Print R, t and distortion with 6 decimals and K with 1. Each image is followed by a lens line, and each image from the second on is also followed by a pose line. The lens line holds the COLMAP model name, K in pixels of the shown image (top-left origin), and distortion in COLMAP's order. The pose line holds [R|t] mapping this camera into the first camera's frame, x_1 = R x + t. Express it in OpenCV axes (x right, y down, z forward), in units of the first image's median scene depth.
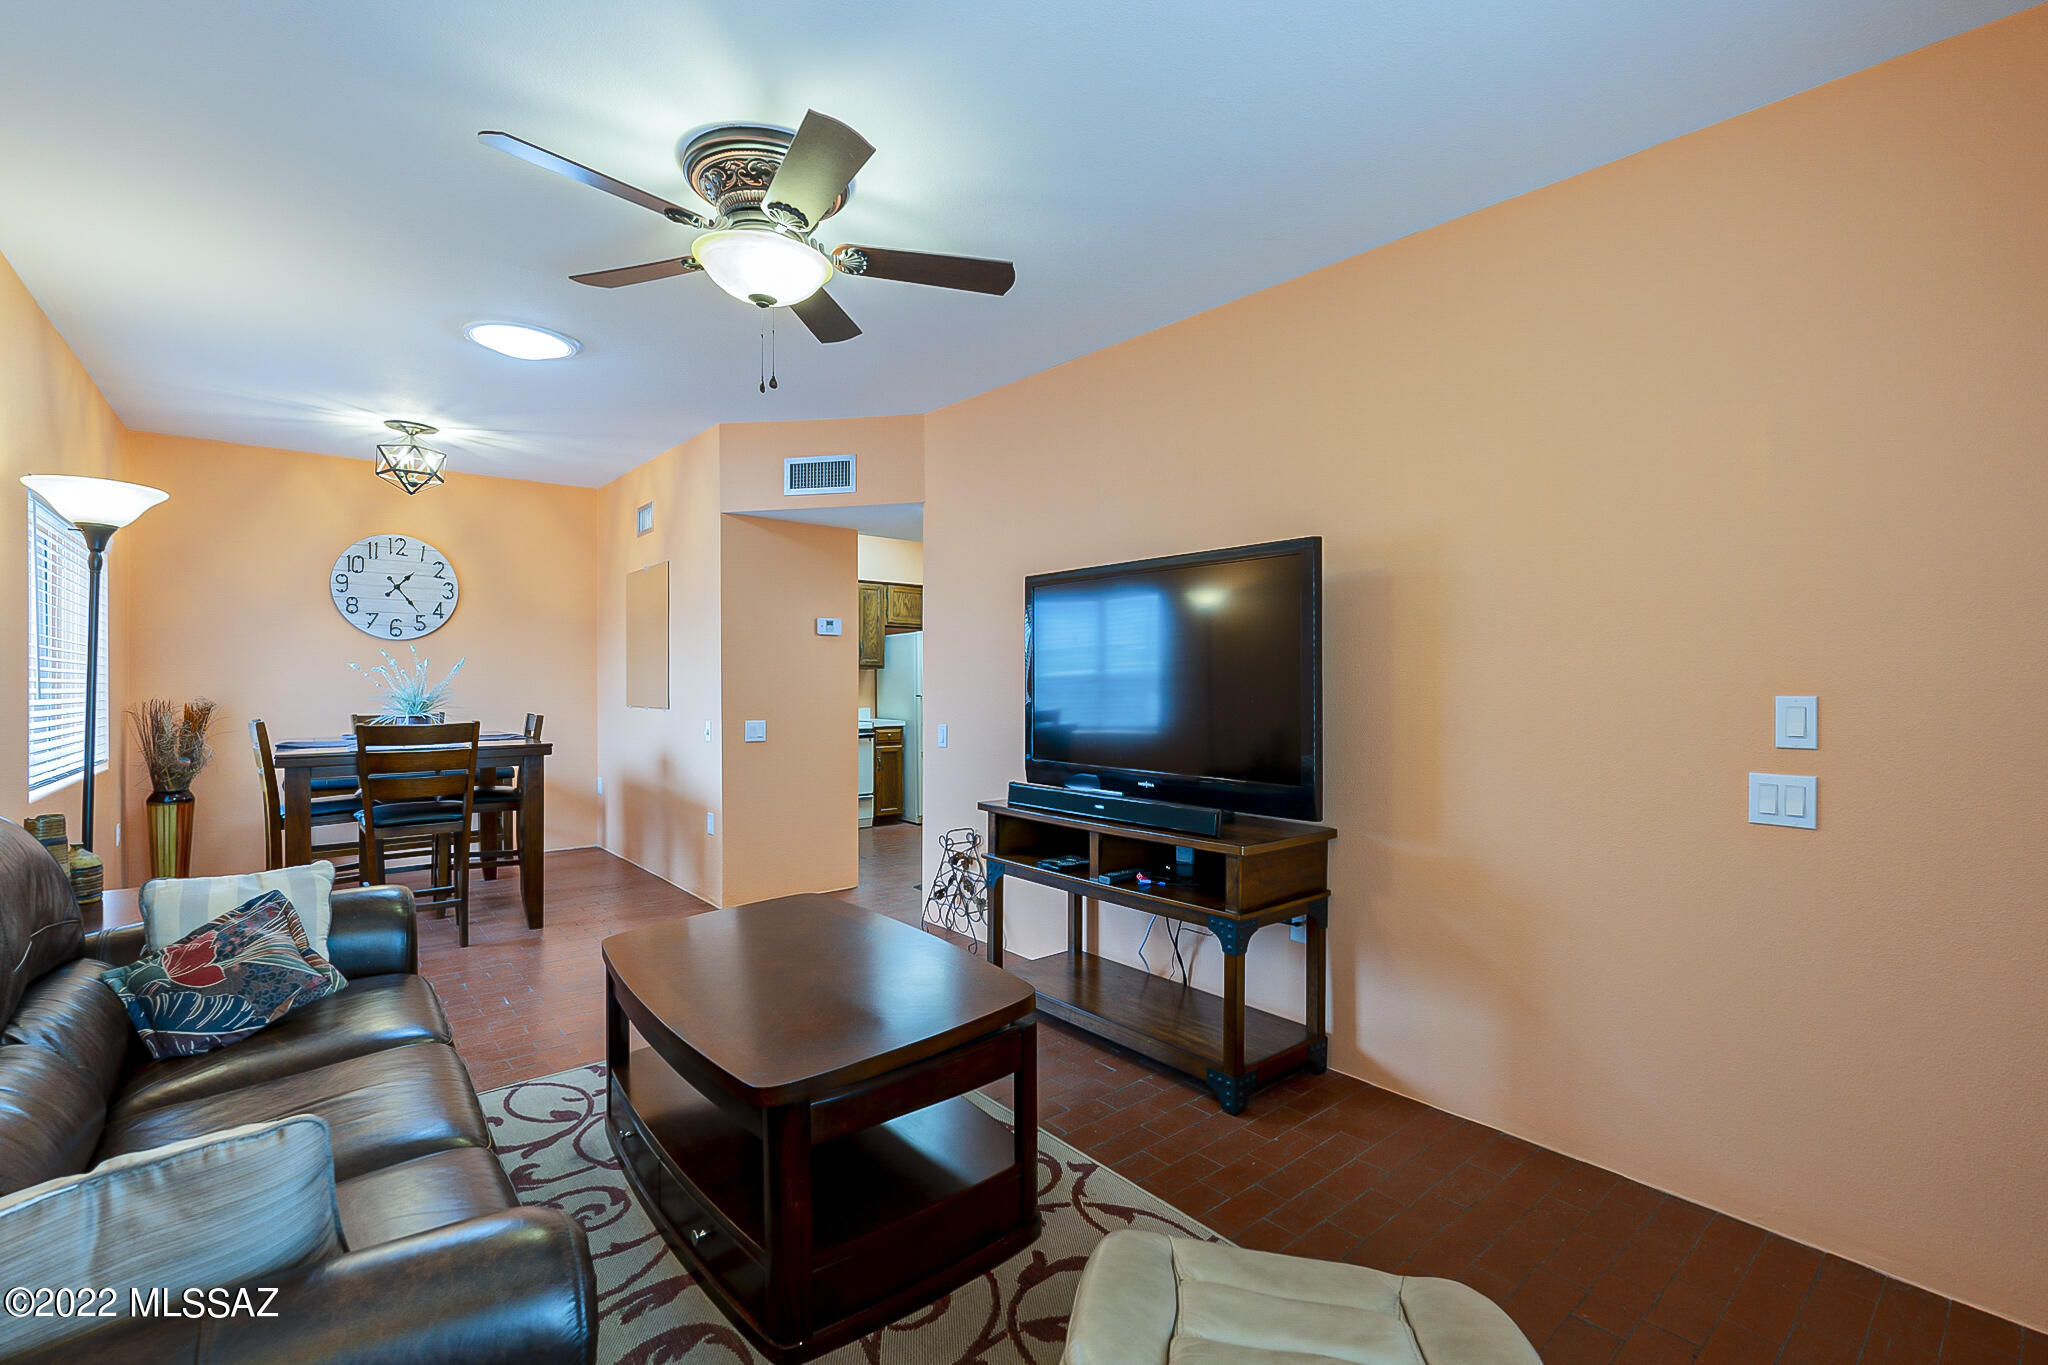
lens RADIAL K [[896.3, 0, 1021.1], [0, 896.3, 679.4], [0, 0, 1]] dist [-0.004392, 0.000400]
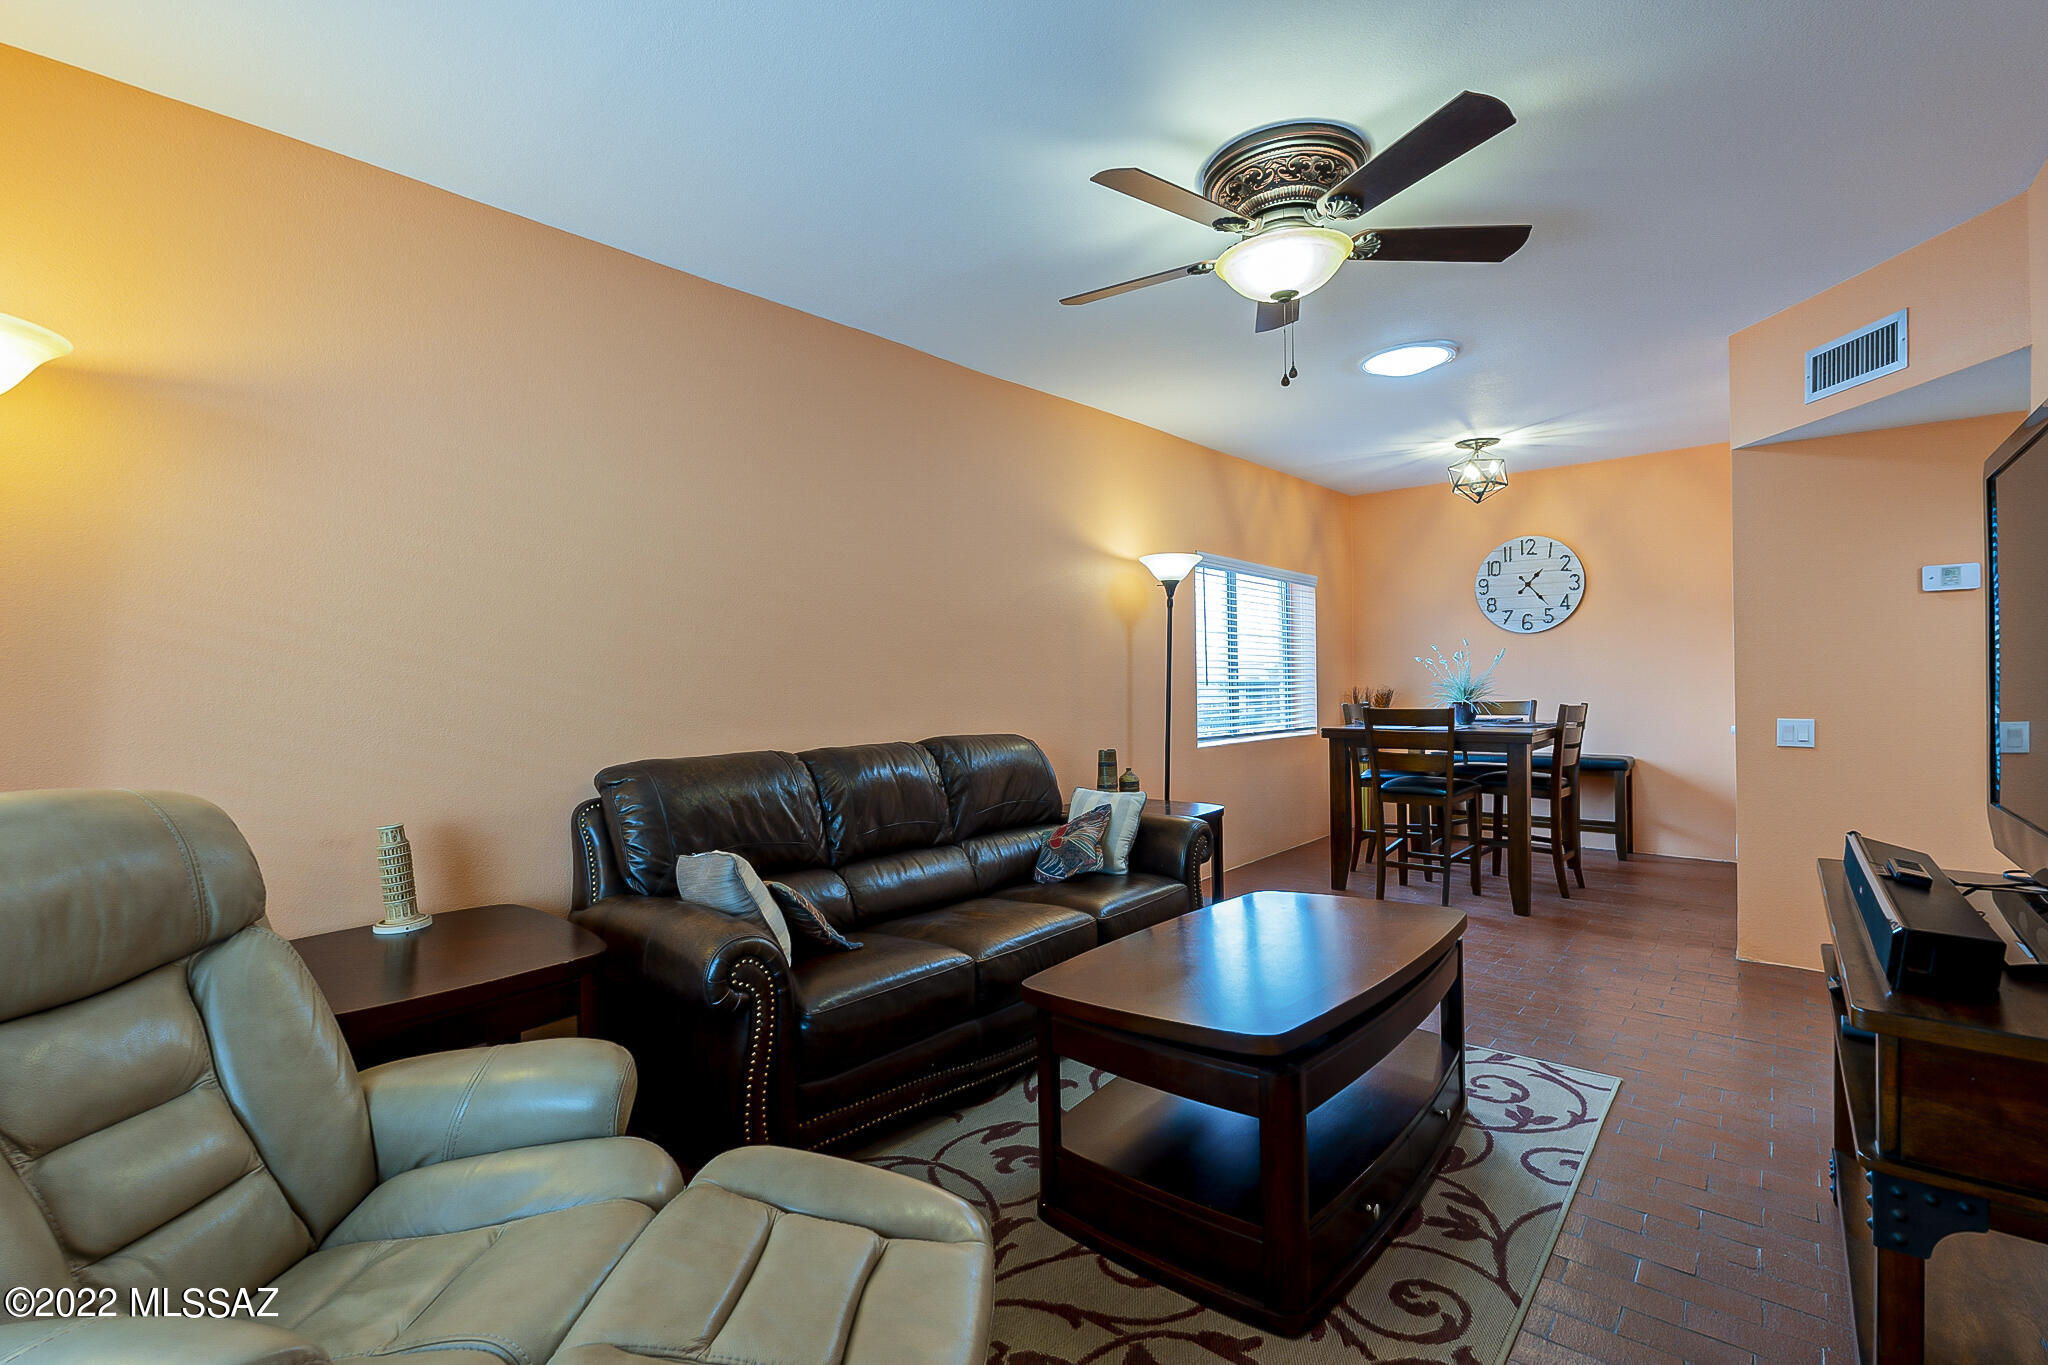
lens RADIAL K [[896.3, 0, 1030.7], [0, 896.3, 683.1], [0, 0, 1]] dist [-0.004392, 0.000400]
pose [[0.179249, -0.000367, -0.983804, 0.297283], [0.015276, 0.999880, 0.002410, 0.005308], [0.983685, -0.015461, 0.179233, 0.236858]]
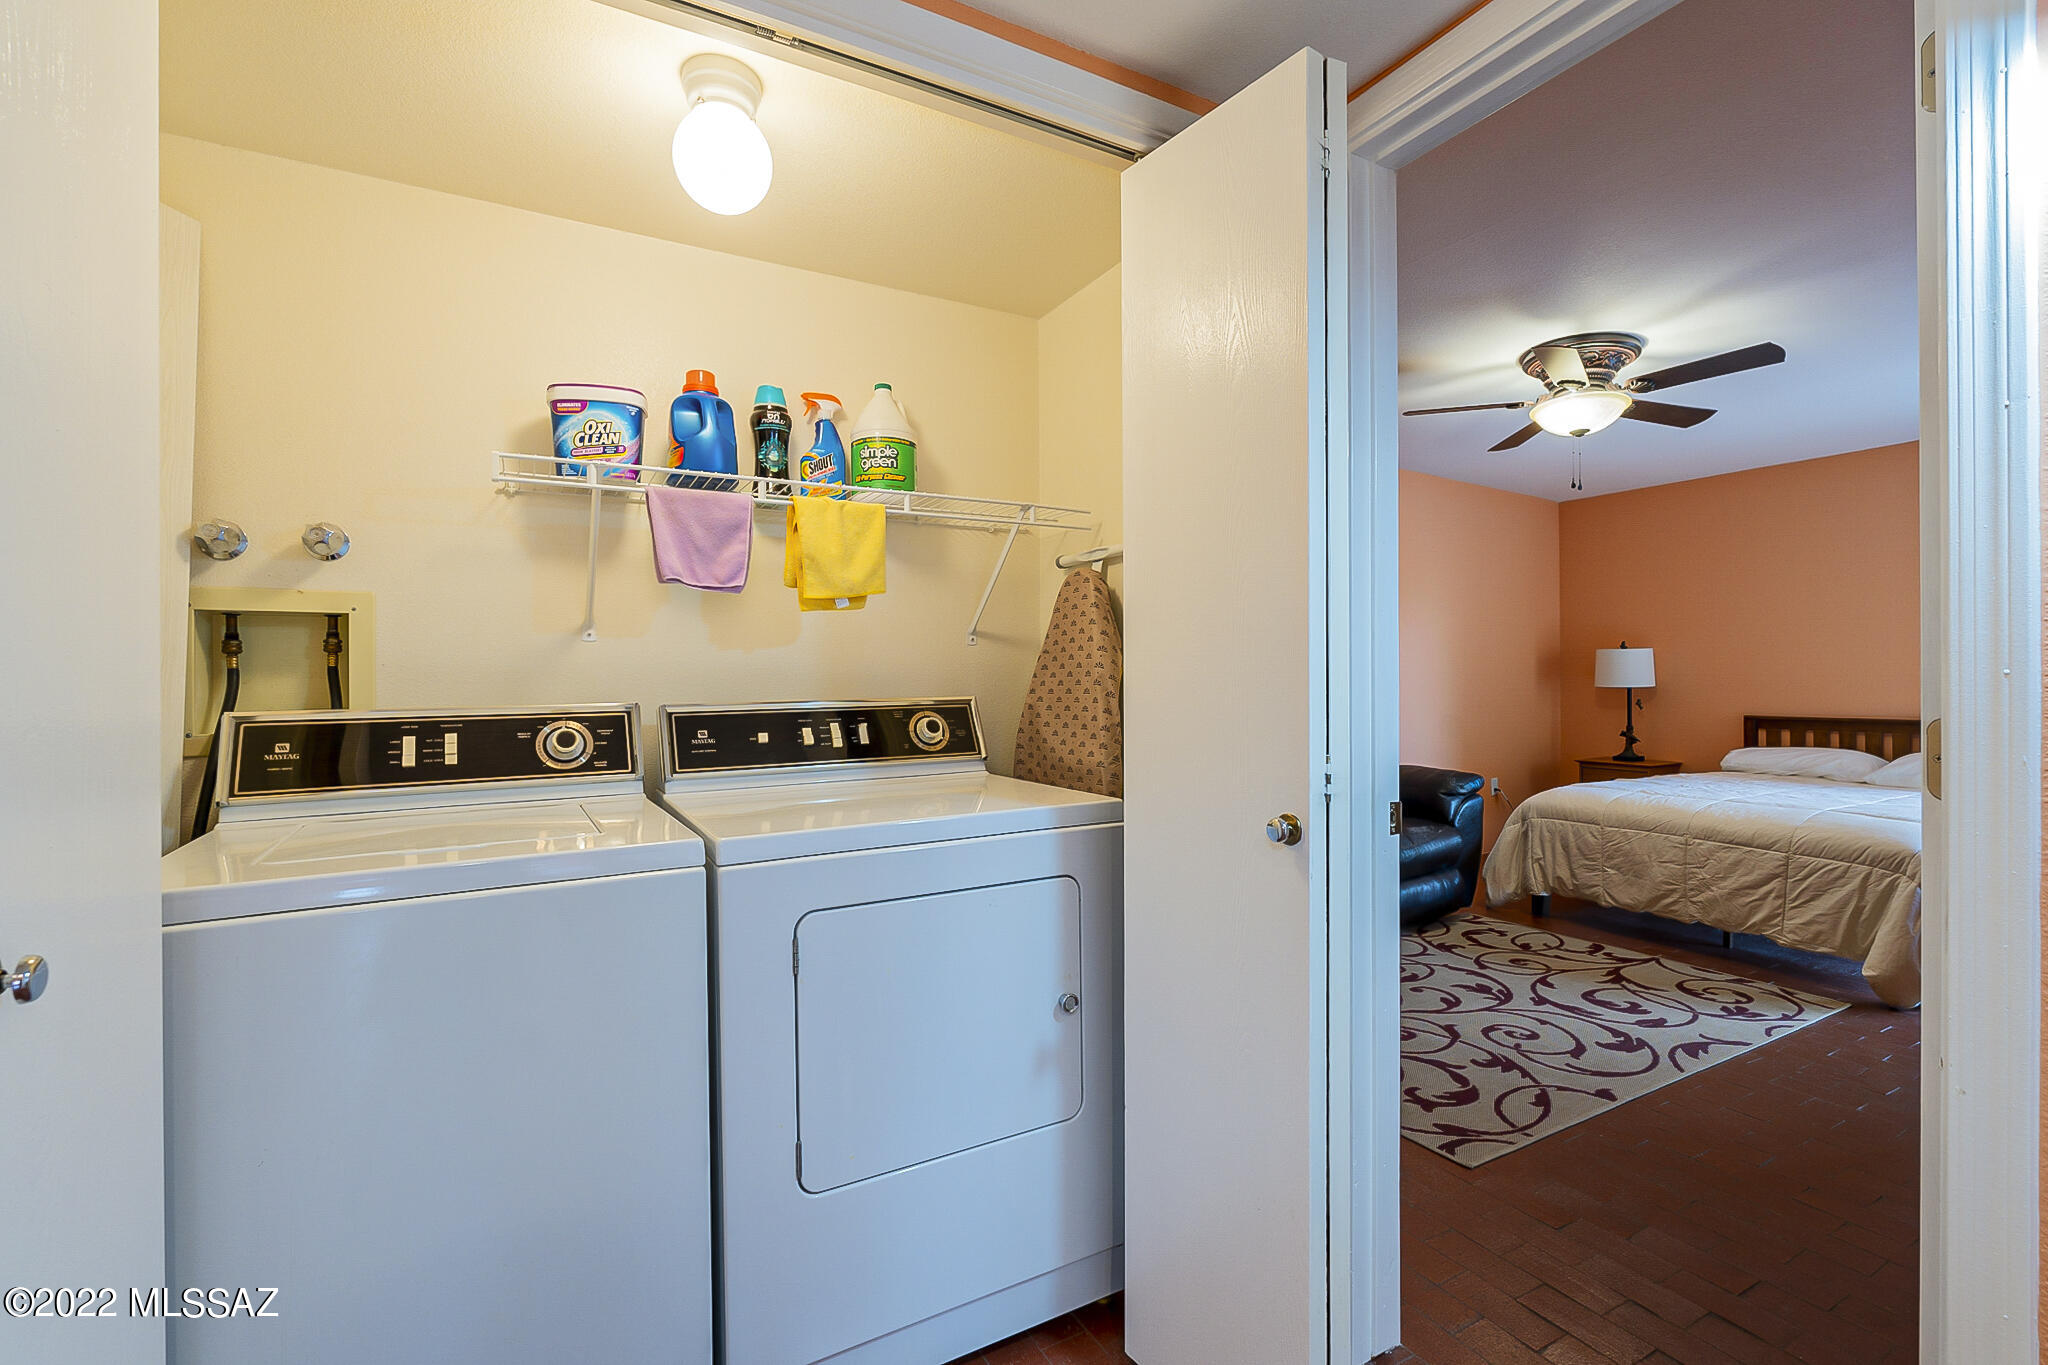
lens RADIAL K [[896.3, 0, 1023.4], [0, 896.3, 681.8], [0, 0, 1]] dist [-0.004392, 0.000400]
pose [[-0.181016, 0.007089, -0.983455, 0.557693], [0.008436, 0.999948, 0.005655, 0.007658], [0.983444, -0.007273, -0.181066, 0.208738]]
